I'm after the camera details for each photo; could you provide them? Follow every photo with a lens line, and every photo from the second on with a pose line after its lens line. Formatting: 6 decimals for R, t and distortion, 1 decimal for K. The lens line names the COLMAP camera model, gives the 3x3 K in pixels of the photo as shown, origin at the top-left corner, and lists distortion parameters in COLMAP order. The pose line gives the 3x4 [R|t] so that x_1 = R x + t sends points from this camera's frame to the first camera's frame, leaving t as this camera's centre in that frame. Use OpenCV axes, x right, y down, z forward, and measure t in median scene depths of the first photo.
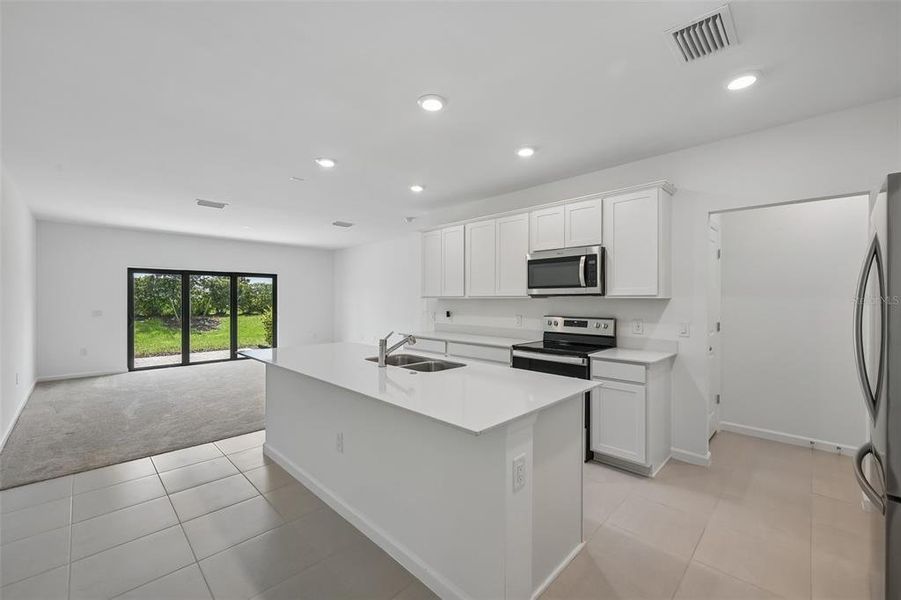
lens RADIAL K [[367.8, 0, 452.2], [0, 367.8, 299.4], [0, 0, 1]] dist [0.006581, -0.000015]
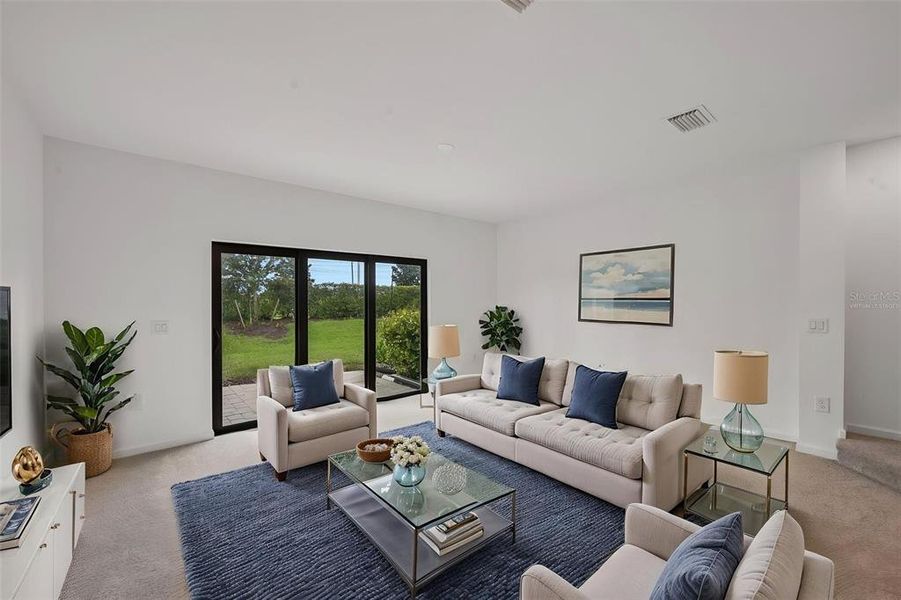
lens RADIAL K [[367.8, 0, 453.4], [0, 367.8, 300.9], [0, 0, 1]] dist [0.006581, -0.000015]
pose [[0.996548, -0.004149, -0.082916, -0.547646], [0.003919, 0.999988, -0.002936, 0.003977], [0.082927, 0.002601, 0.996552, 0.559768]]
